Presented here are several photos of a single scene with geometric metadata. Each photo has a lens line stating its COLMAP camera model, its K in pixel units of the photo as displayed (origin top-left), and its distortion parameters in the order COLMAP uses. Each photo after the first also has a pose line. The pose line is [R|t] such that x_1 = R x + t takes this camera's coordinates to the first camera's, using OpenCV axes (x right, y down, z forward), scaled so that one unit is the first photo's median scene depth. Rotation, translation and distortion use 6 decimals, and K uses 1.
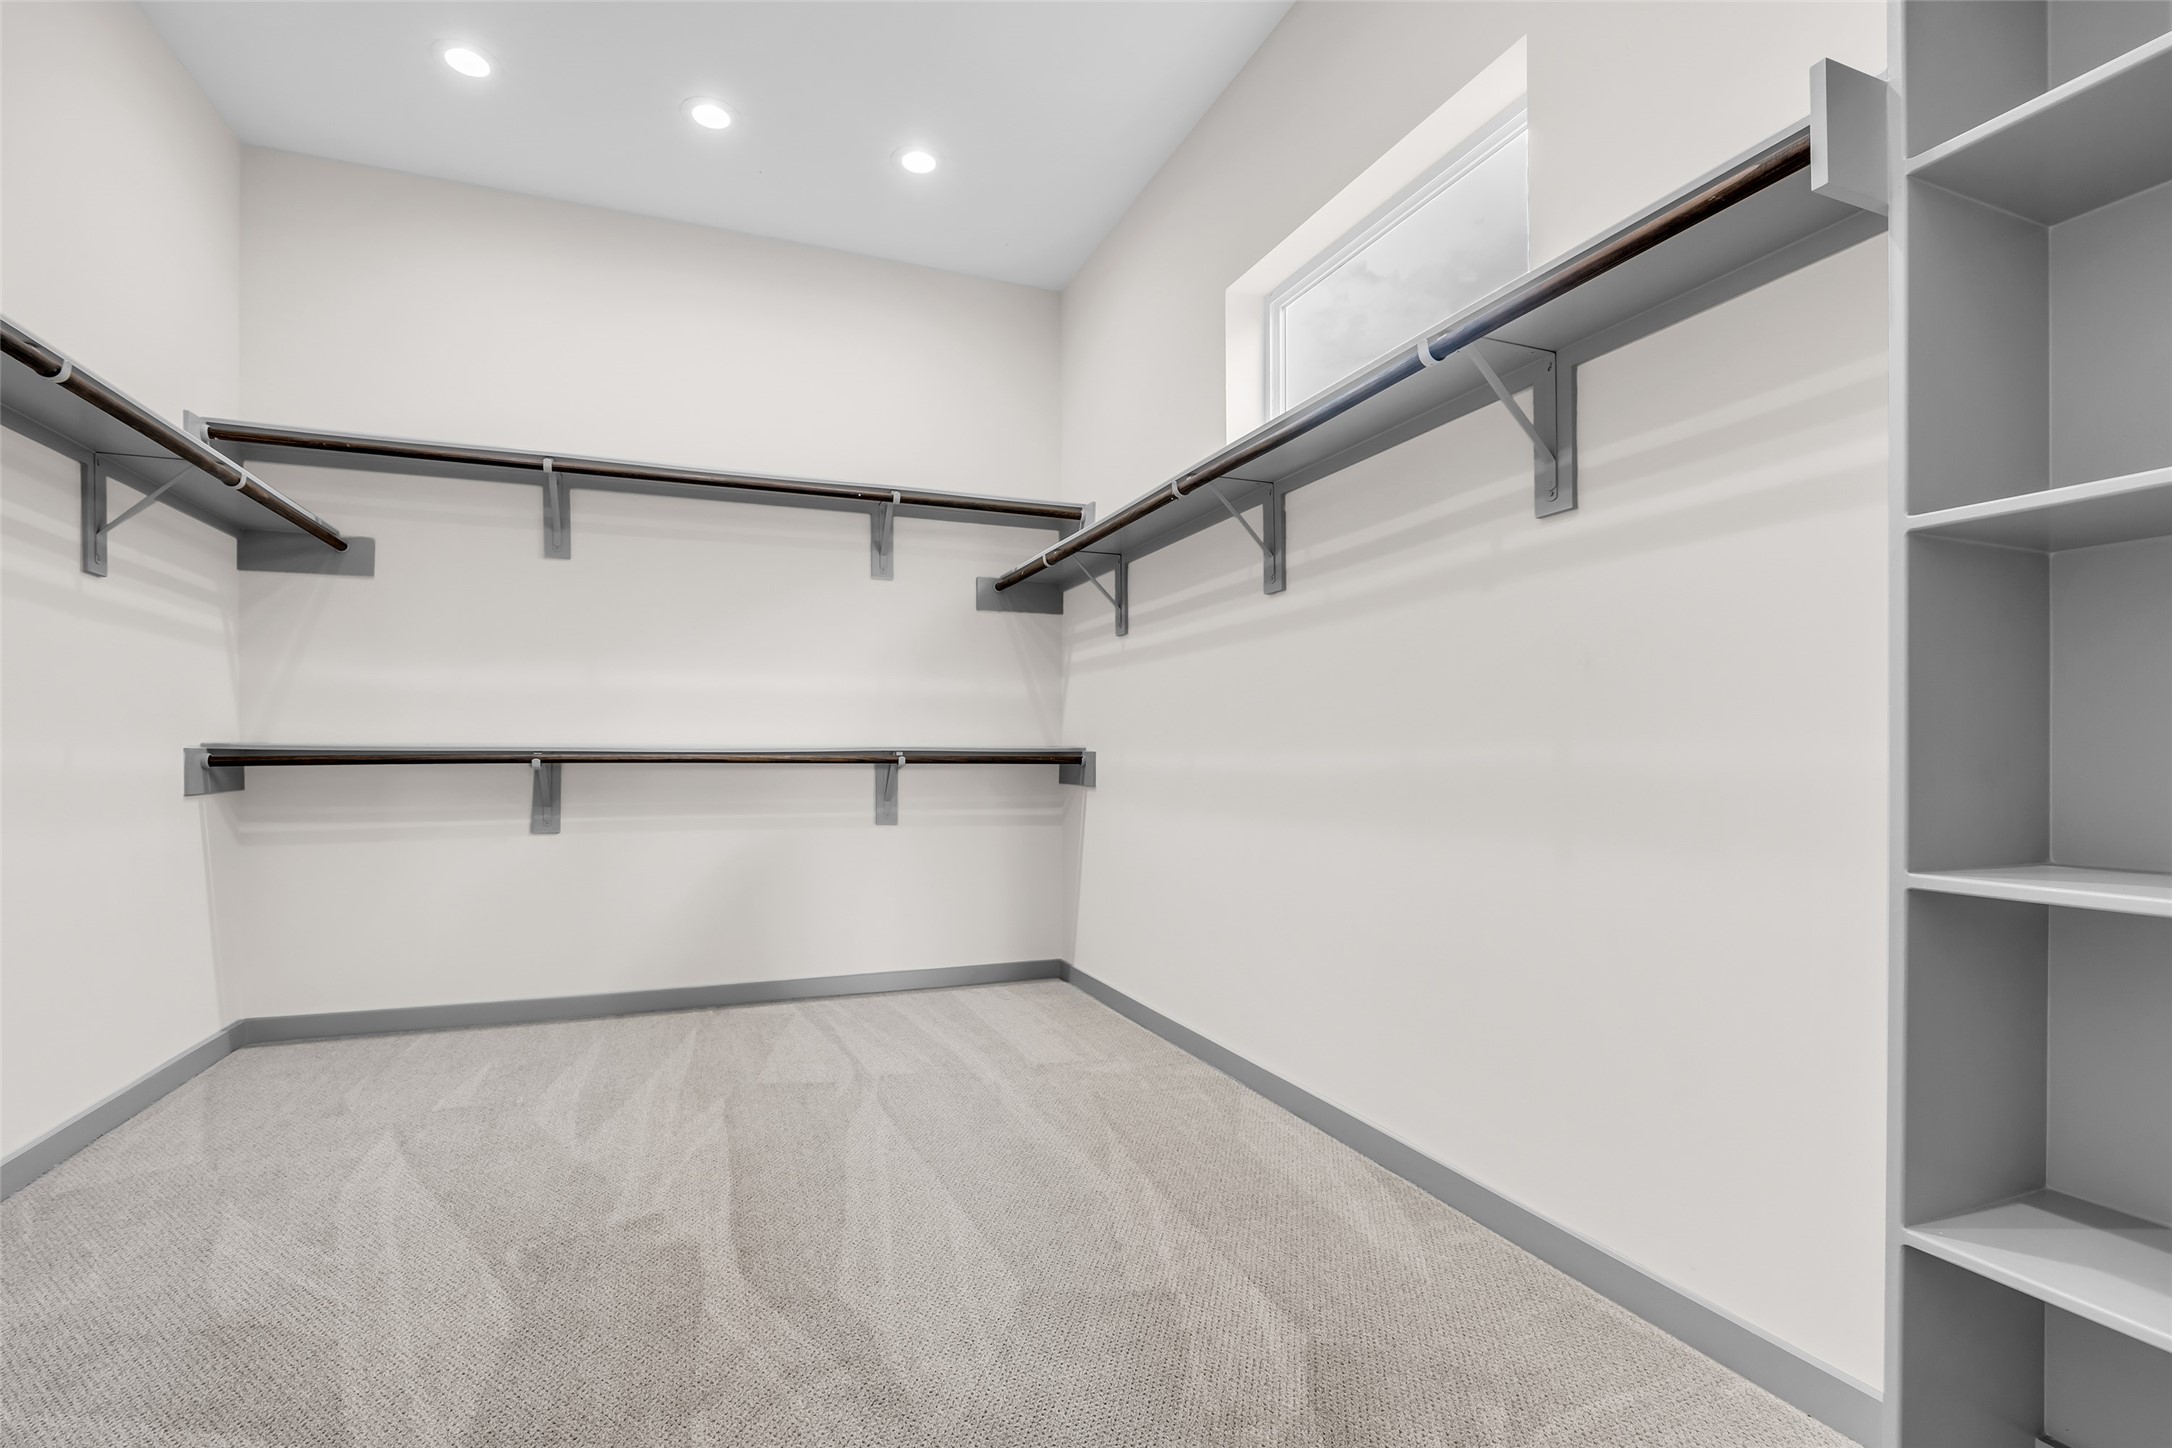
lens RADIAL K [[999.8, 0, 1081.9], [0, 999.8, 736.8], [0, 0, 1]] dist [-0.005015, 0.000884]
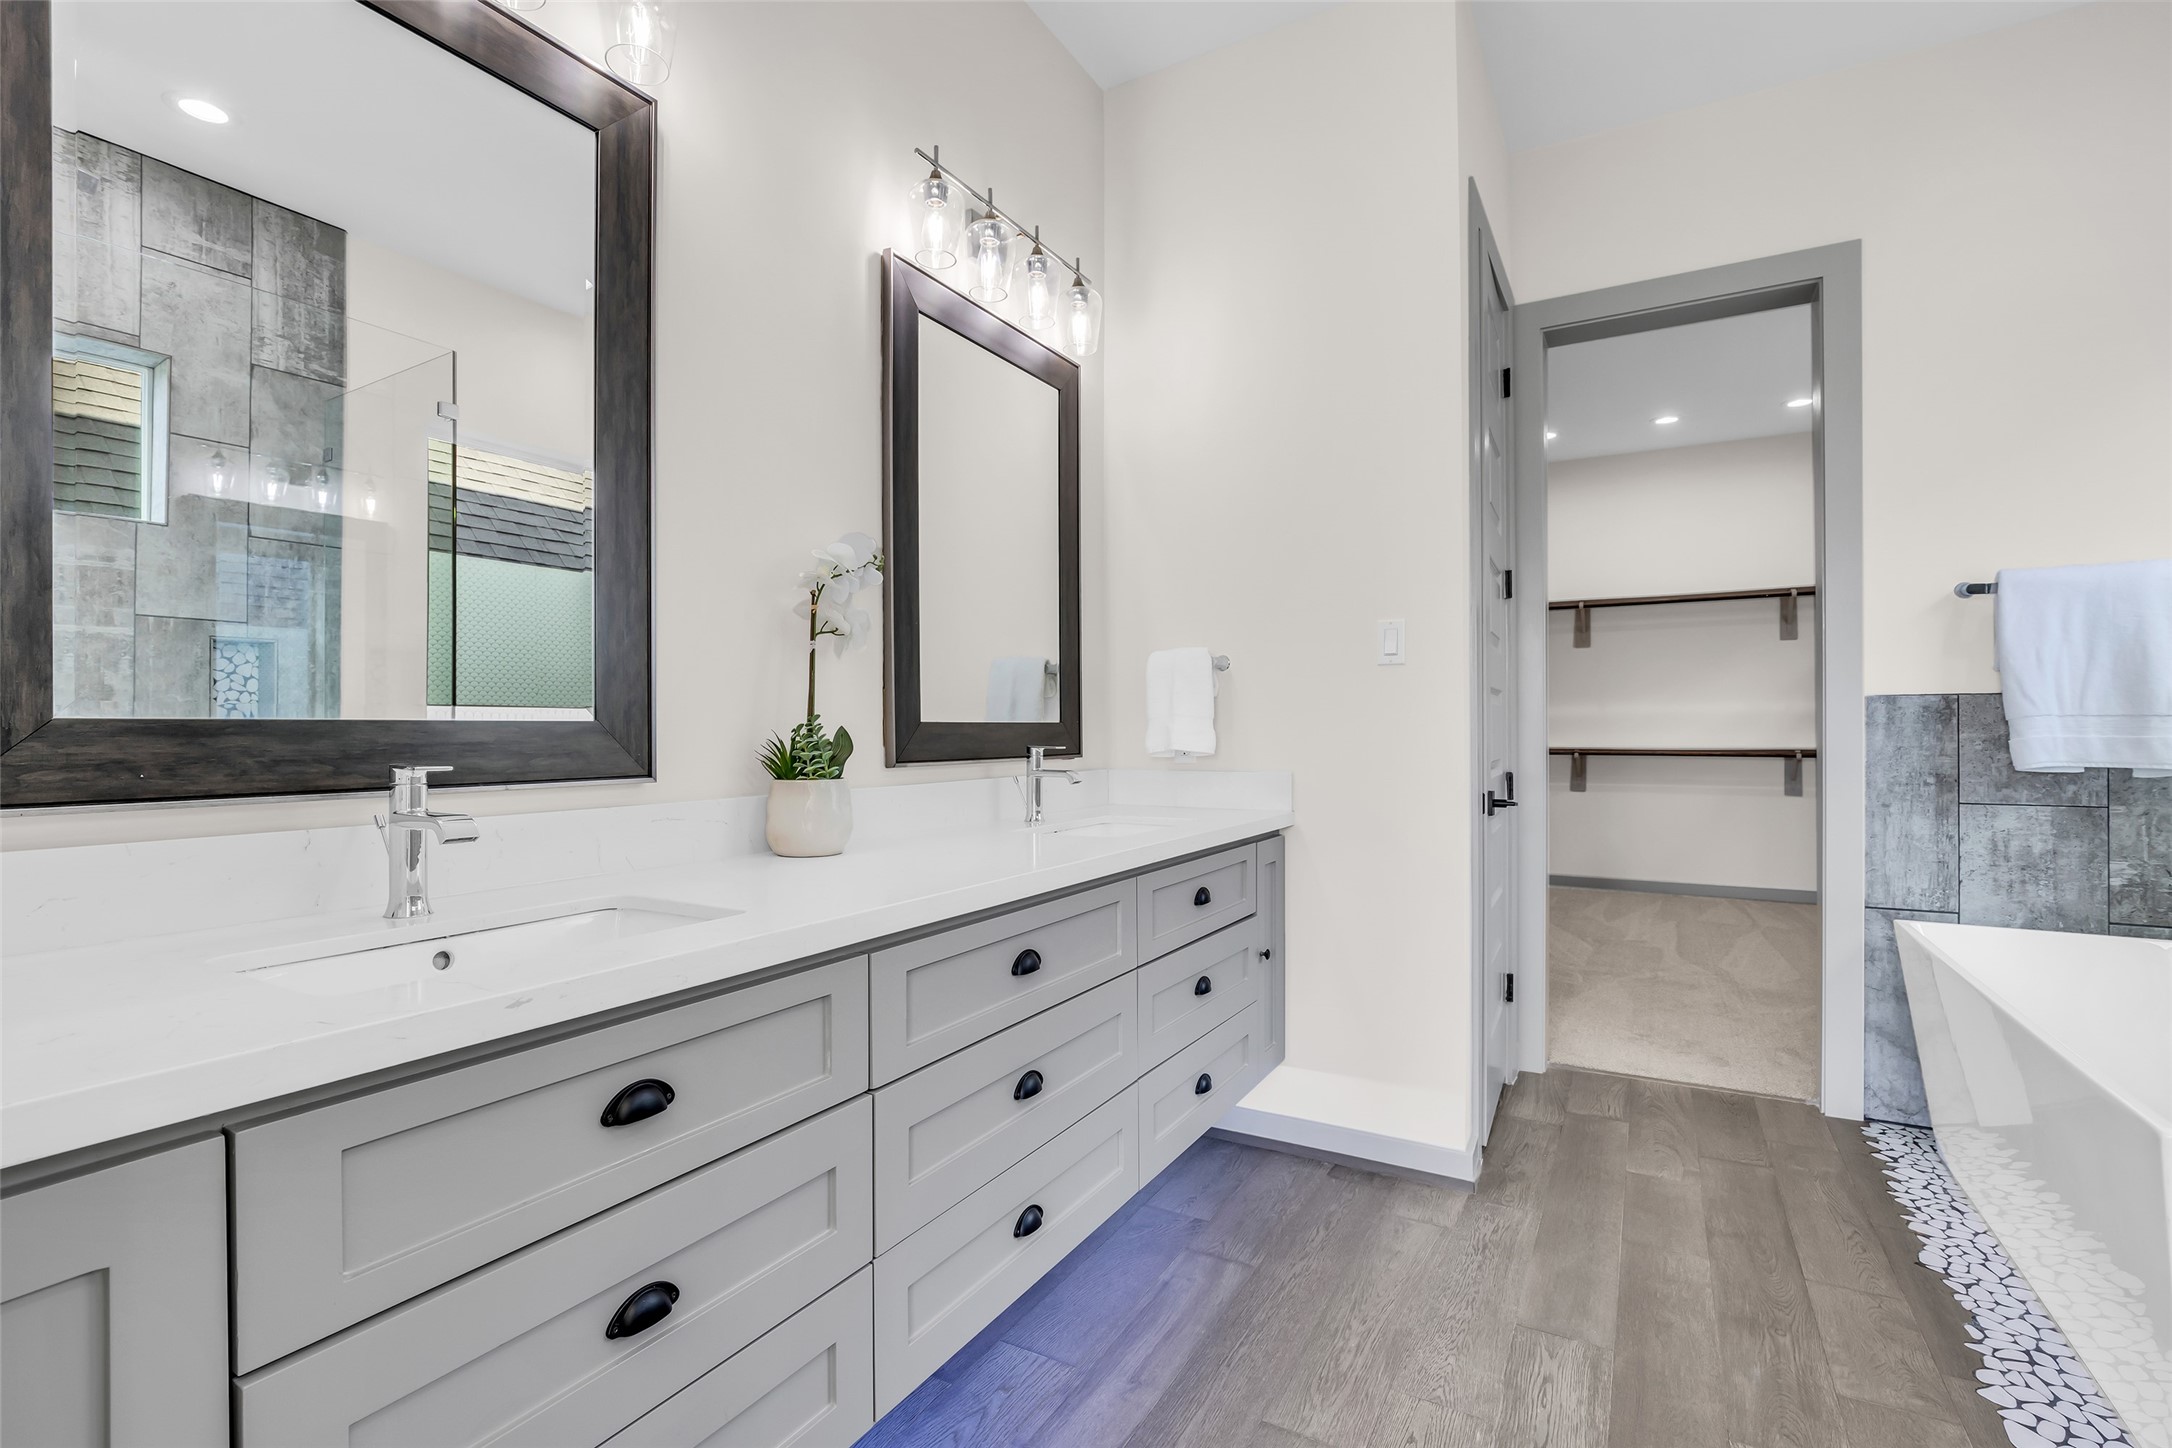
lens RADIAL K [[999.8, 0, 1078.6], [0, 999.8, 730.2], [0, 0, 1]] dist [-0.005015, 0.000884]
pose [[0.623325, -0.006236, -0.781938, 0.363615], [0.009725, 0.999953, -0.000222, -0.028758], [0.781902, -0.007466, 0.623356, -0.942300]]
